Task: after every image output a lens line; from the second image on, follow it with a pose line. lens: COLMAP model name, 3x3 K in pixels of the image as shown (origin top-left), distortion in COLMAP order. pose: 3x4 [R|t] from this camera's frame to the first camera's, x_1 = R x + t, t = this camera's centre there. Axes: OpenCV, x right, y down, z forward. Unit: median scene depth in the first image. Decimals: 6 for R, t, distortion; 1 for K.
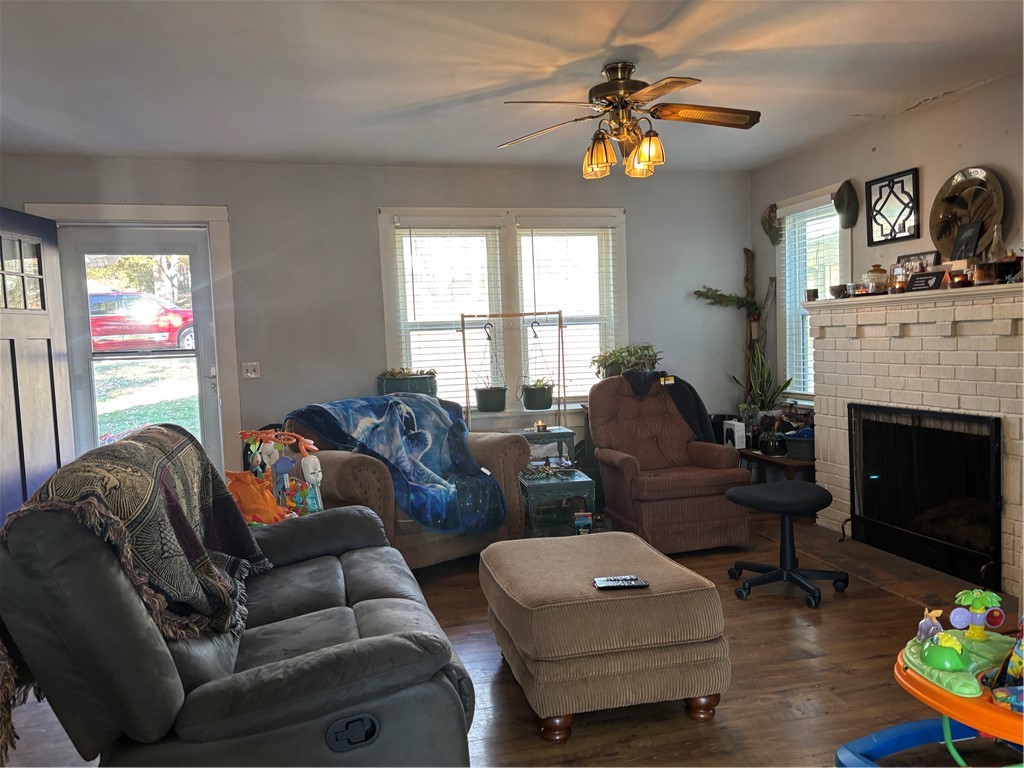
lens RADIAL K [[757.7, 0, 511.6], [0, 757.7, 388.9], [0, 0, 1]] dist [0.045406, -0.081994]
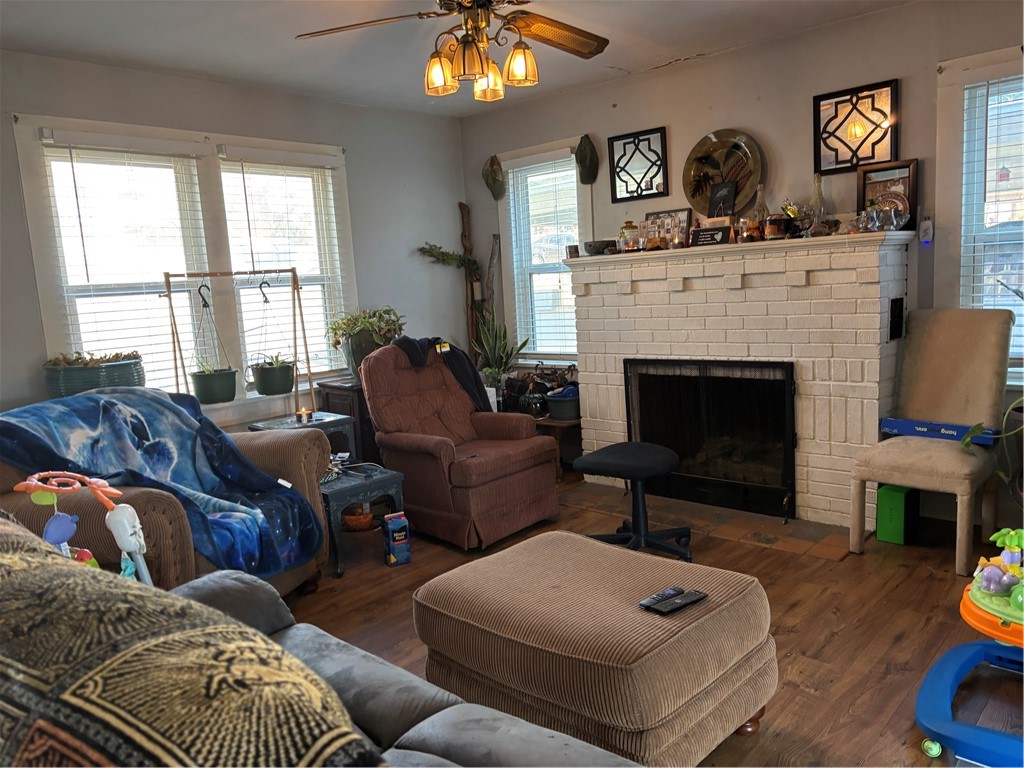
lens RADIAL K [[757.7, 0, 511.6], [0, 757.7, 388.9], [0, 0, 1]] dist [0.045406, -0.081994]
pose [[0.833769, -0.088605, 0.544957, -0.222884], [0.064546, 0.995913, 0.063173, -0.014175], [-0.548328, -0.017497, 0.836080, 0.233421]]
